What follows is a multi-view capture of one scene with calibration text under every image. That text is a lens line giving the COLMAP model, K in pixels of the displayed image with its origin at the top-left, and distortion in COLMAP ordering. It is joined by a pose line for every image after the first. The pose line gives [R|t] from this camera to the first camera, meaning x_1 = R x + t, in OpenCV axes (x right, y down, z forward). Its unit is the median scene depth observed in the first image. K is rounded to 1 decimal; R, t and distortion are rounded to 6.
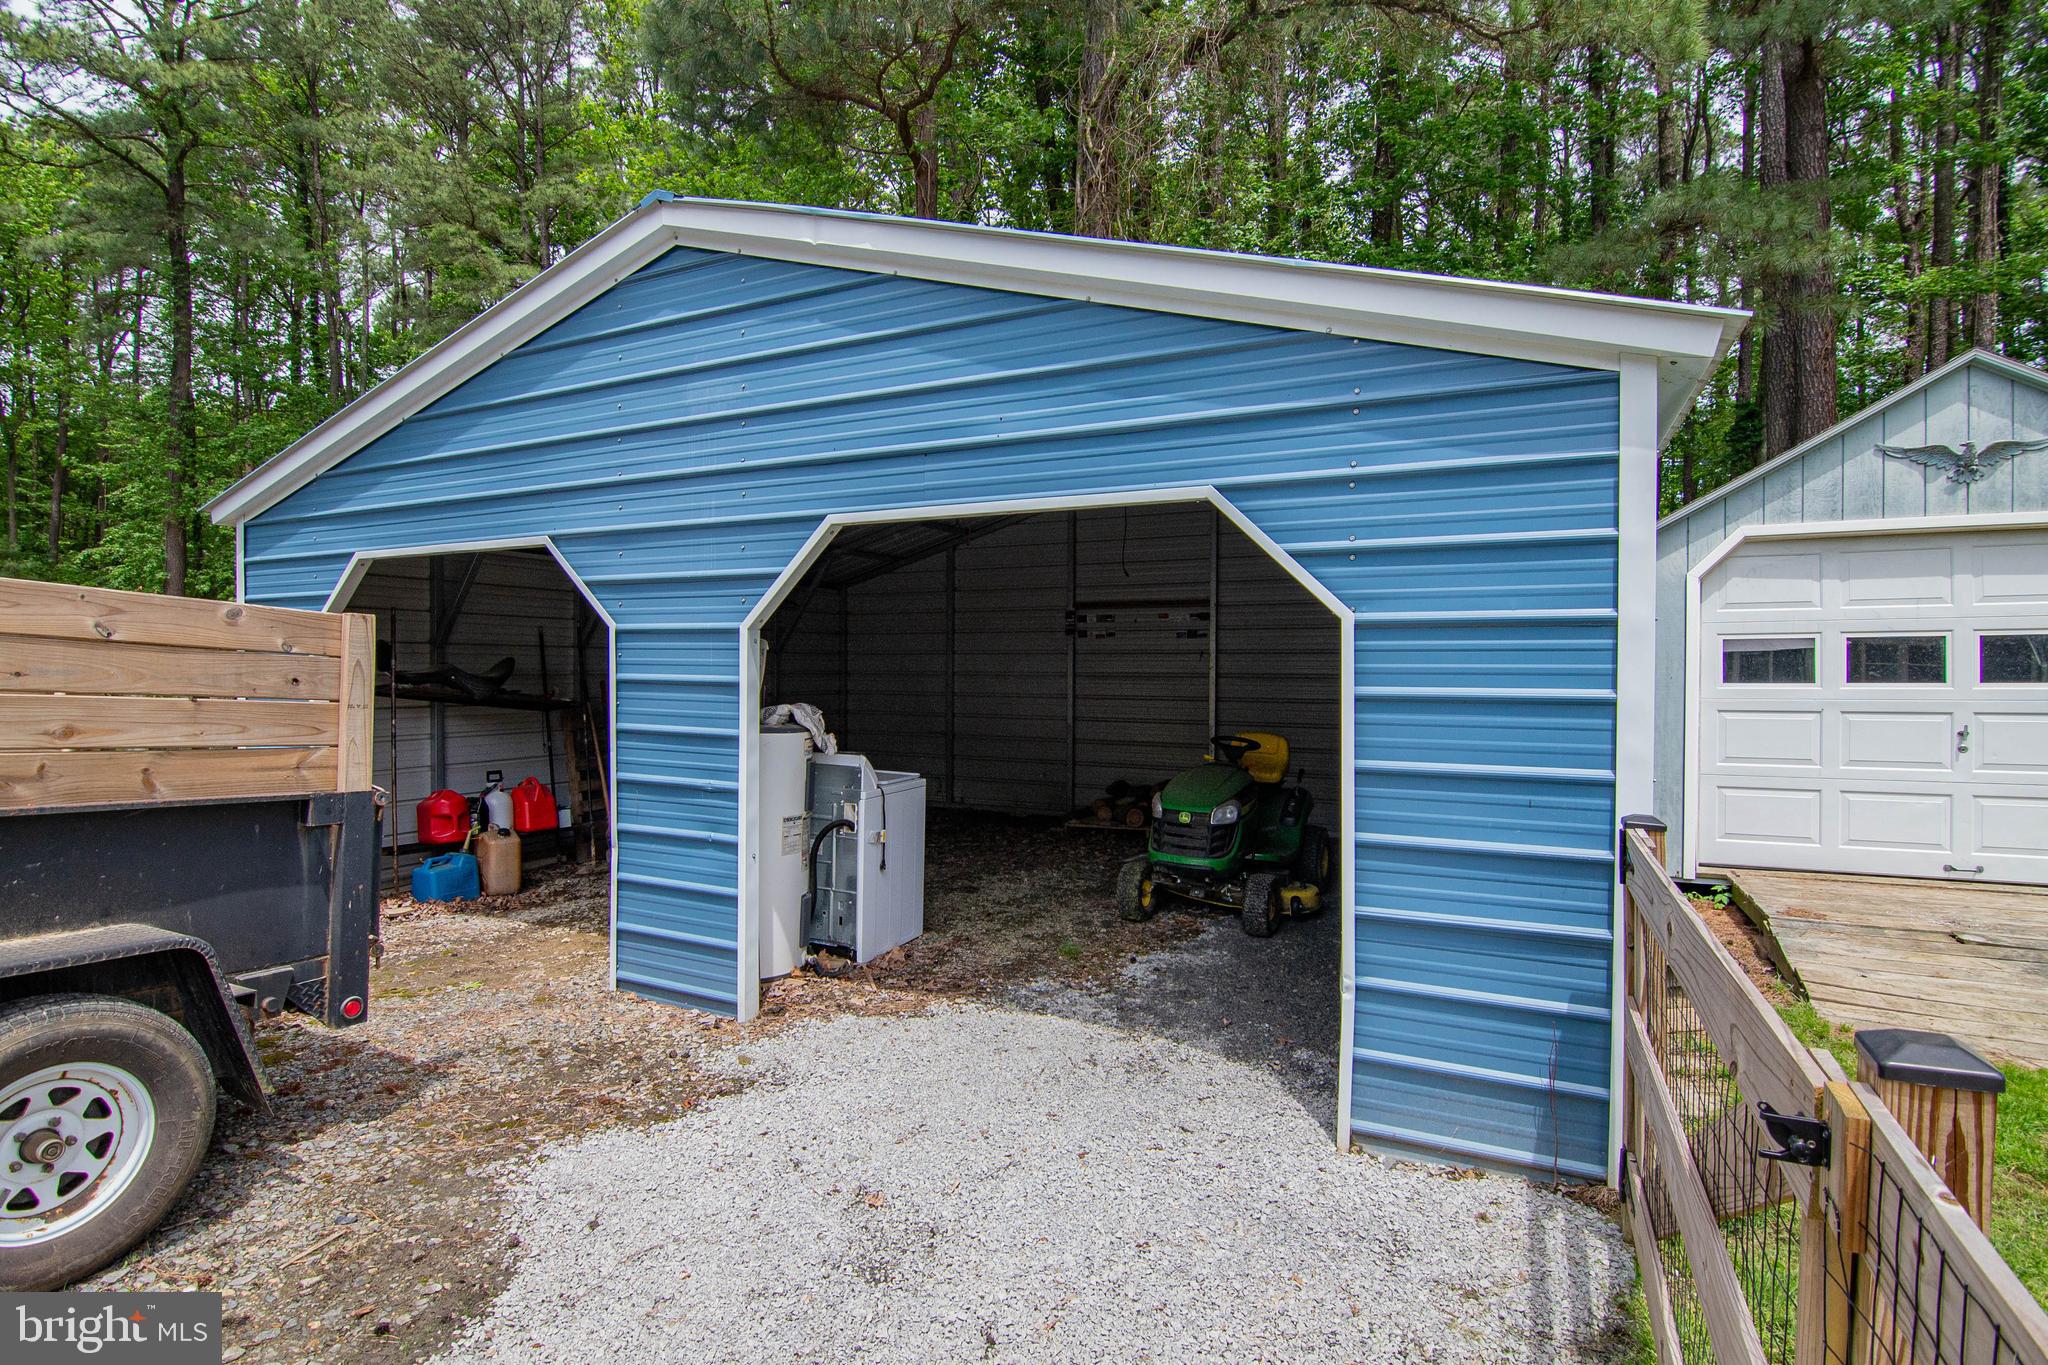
lens RADIAL K [[977.9, 0, 1022.8], [0, 977.9, 685.3], [0, 0, 1]] dist [-0.009073, -0.007917]
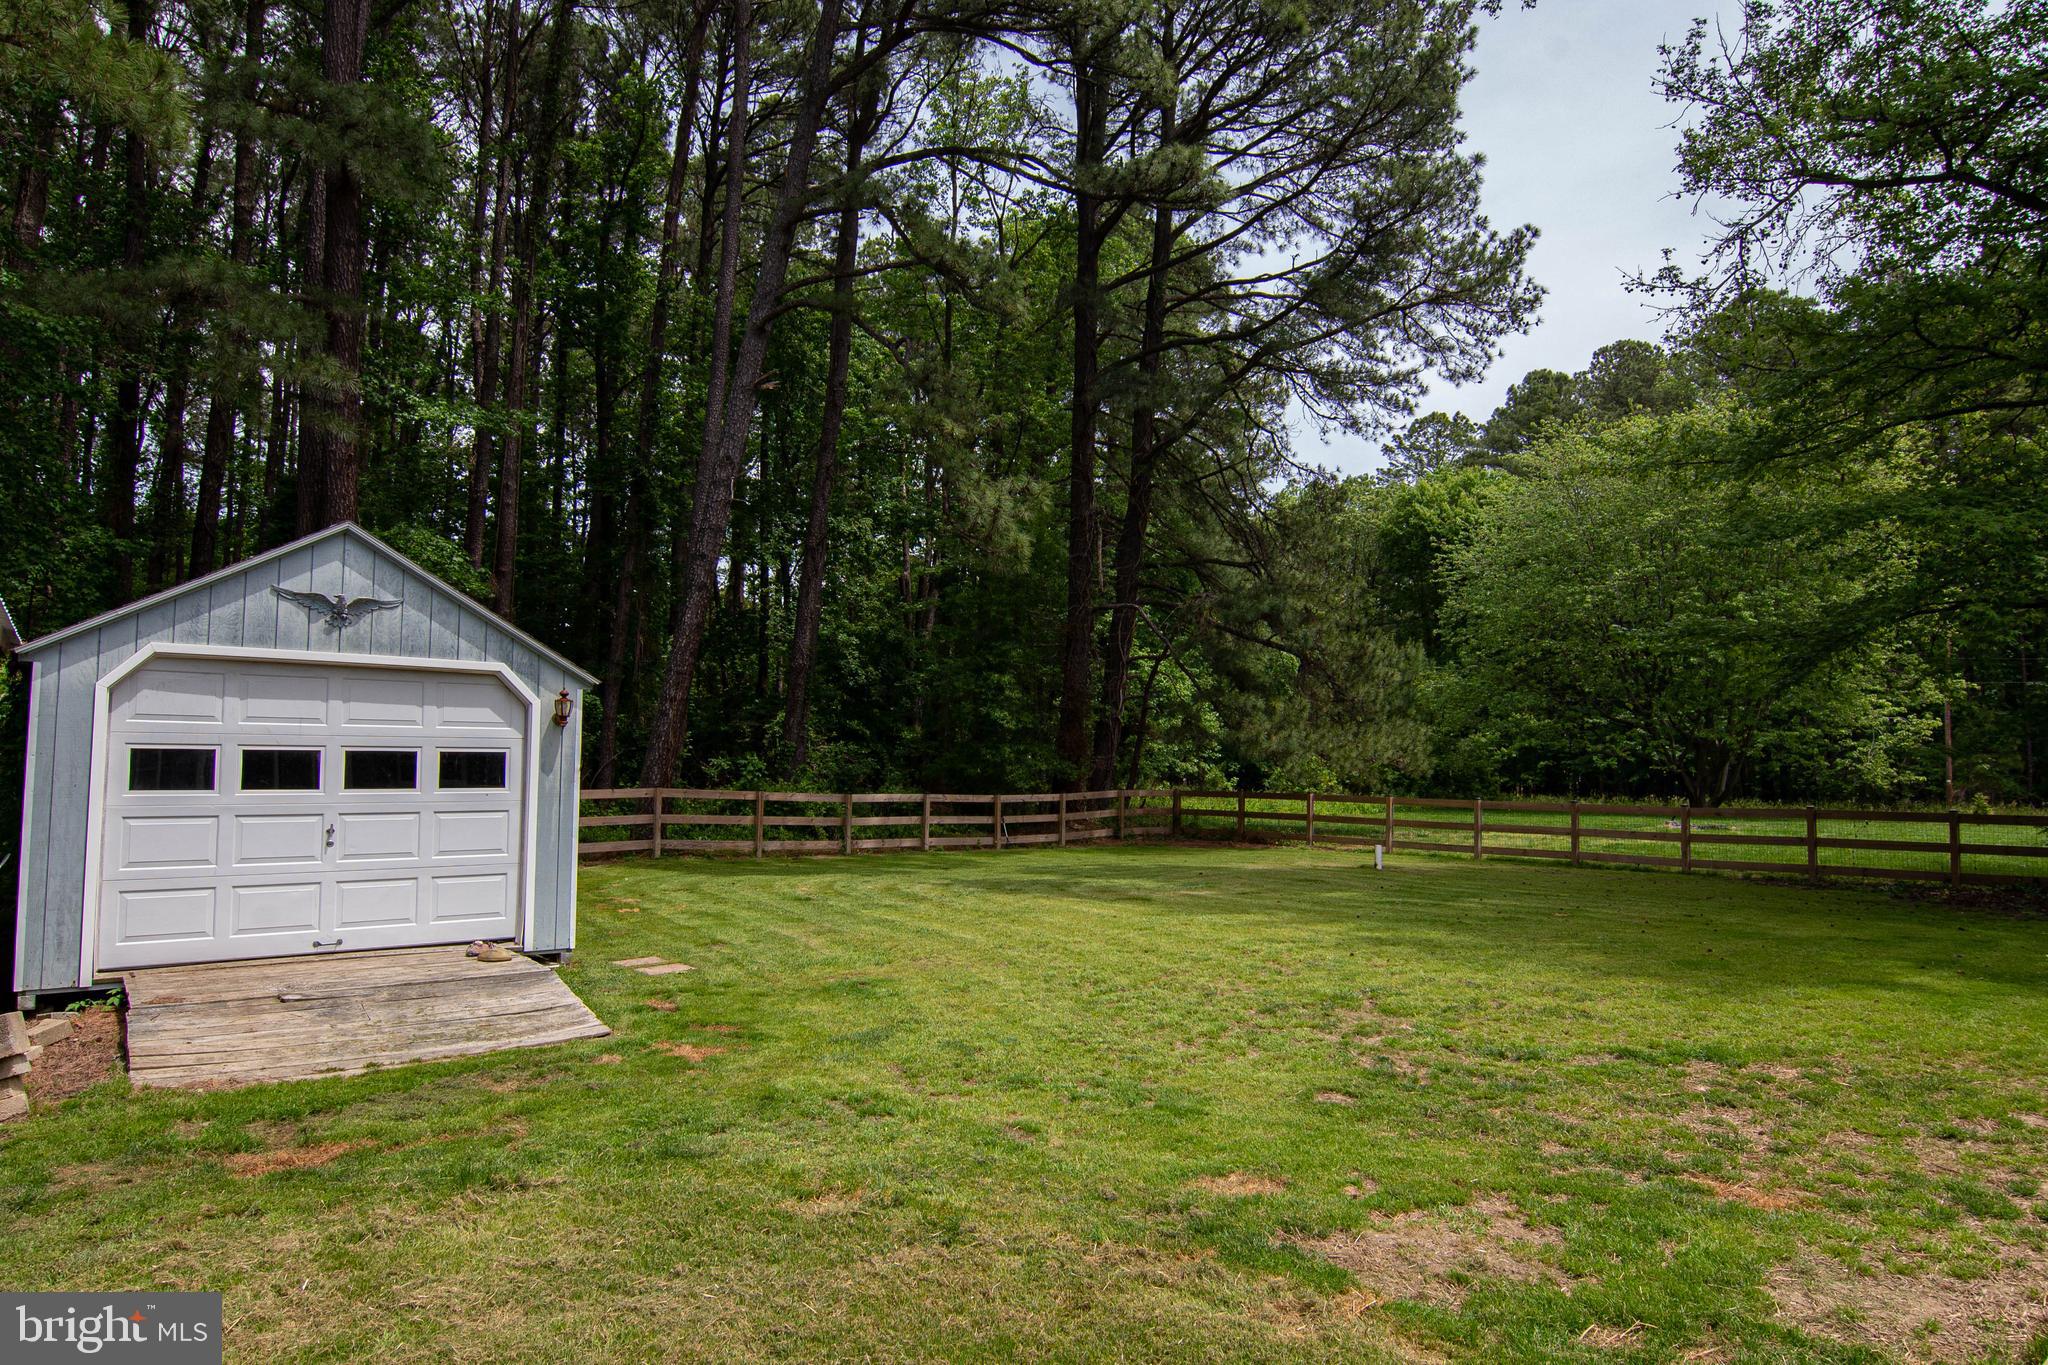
lens RADIAL K [[1213.8, 0, 1025.4], [0, 1213.8, 696.3], [0, 0, 1]] dist [-0.014427, -0.005554]
pose [[0.424195, 0.055073, 0.903895, -0.040112], [-0.001228, 0.998183, -0.060241, -0.028931], [-0.905570, 0.024444, 0.423492, -0.445948]]
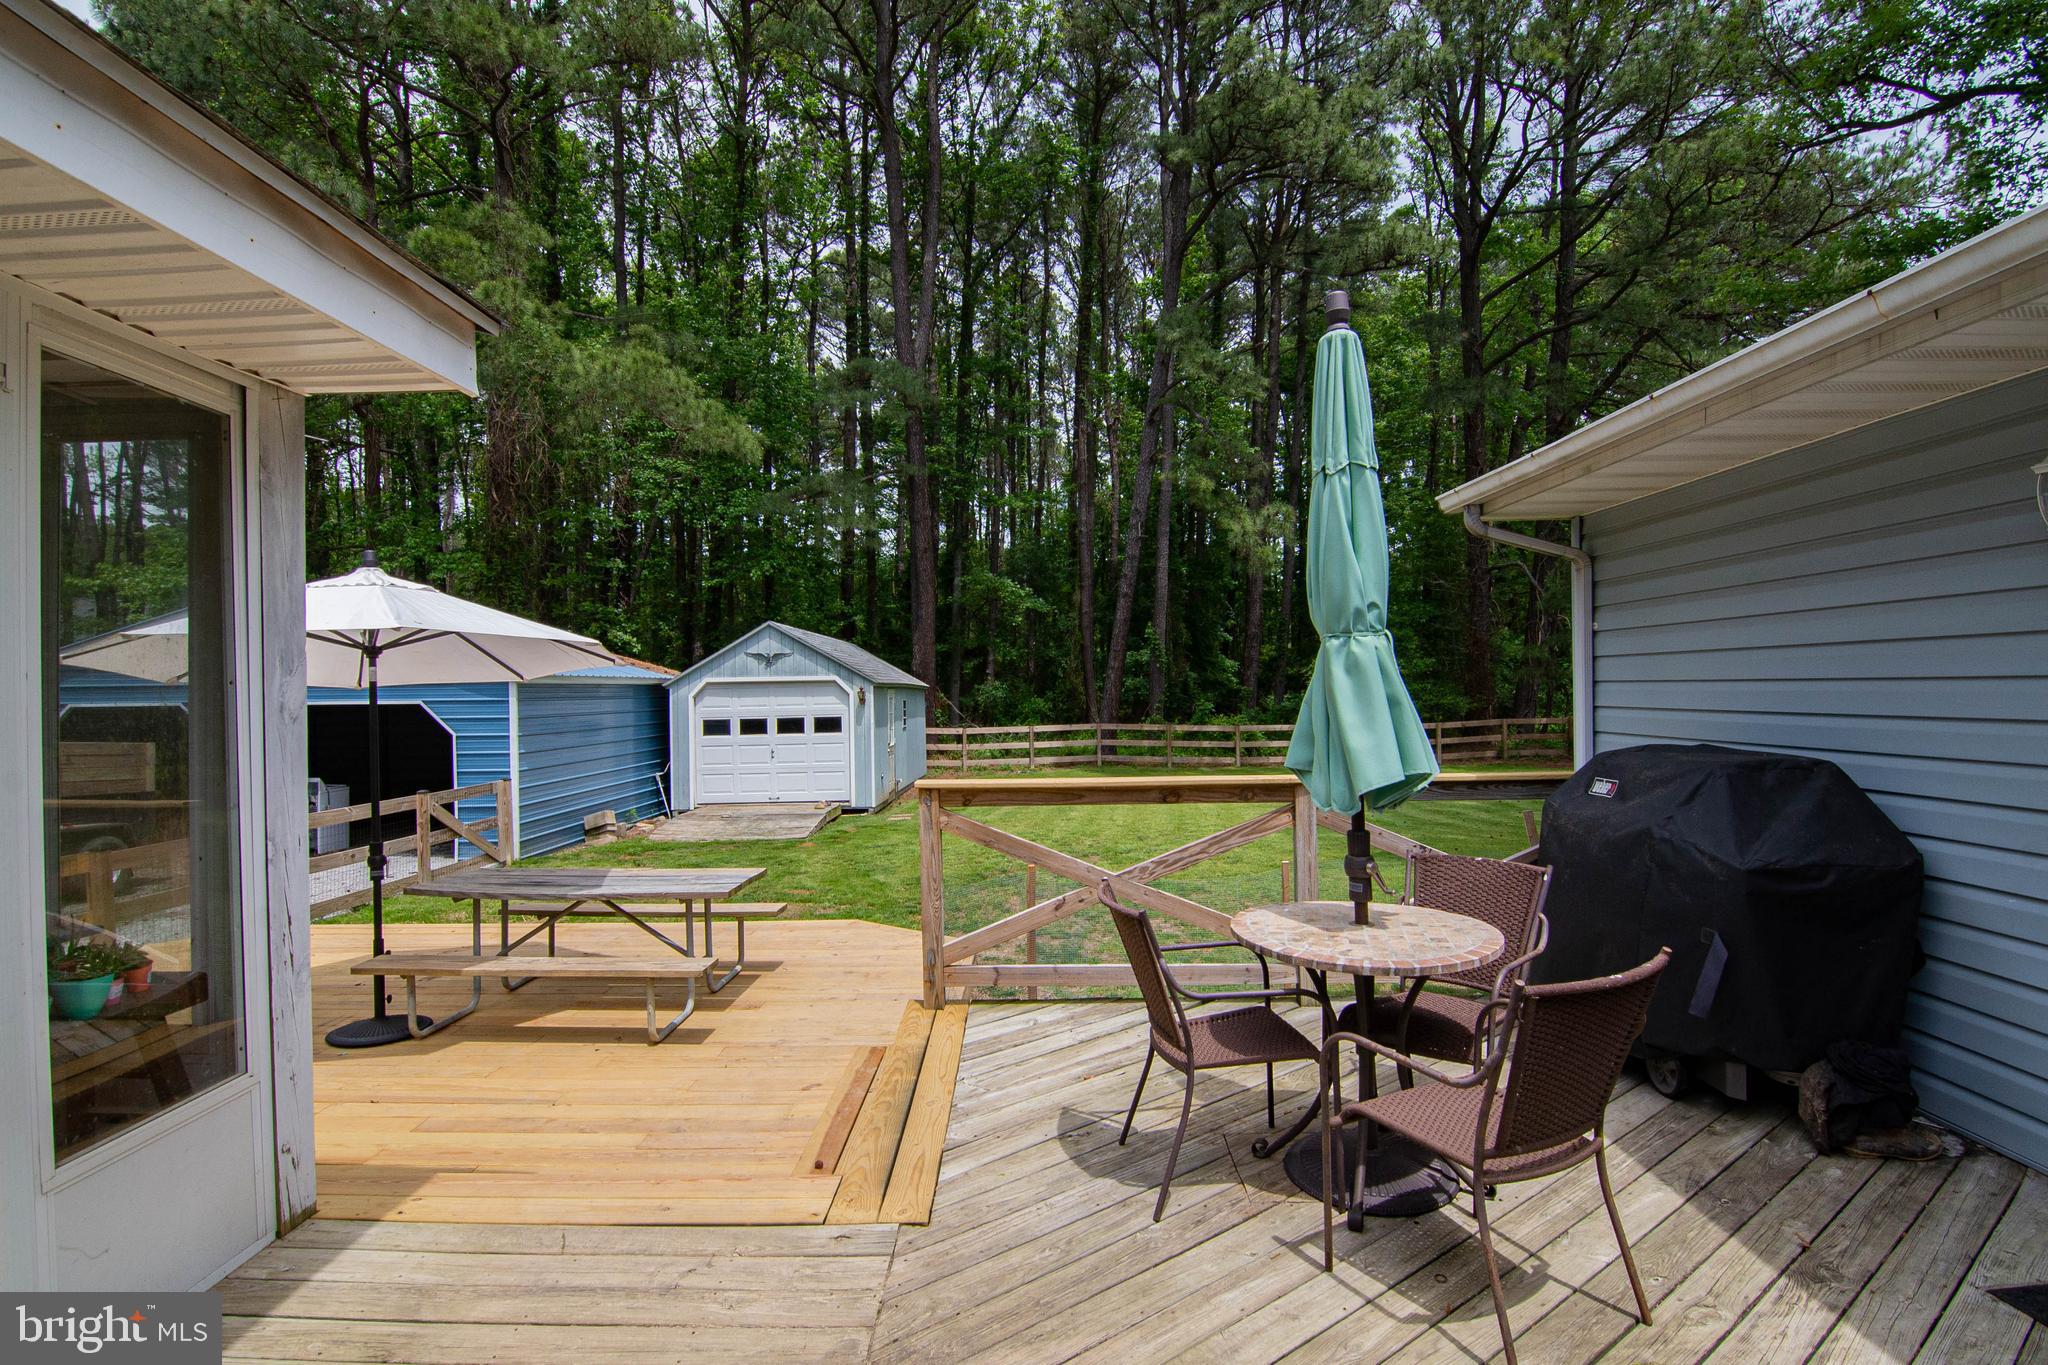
lens RADIAL K [[977.9, 0, 1015.2], [0, 977.9, 692.9], [0, 0, 1]] dist [-0.009073, -0.007917]
pose [[0.908371, -0.017844, 0.417785, 0.411161], [0.024457, 0.999646, -0.010479, -0.078577], [-0.417450, 0.019736, 0.908486, -1.979340]]
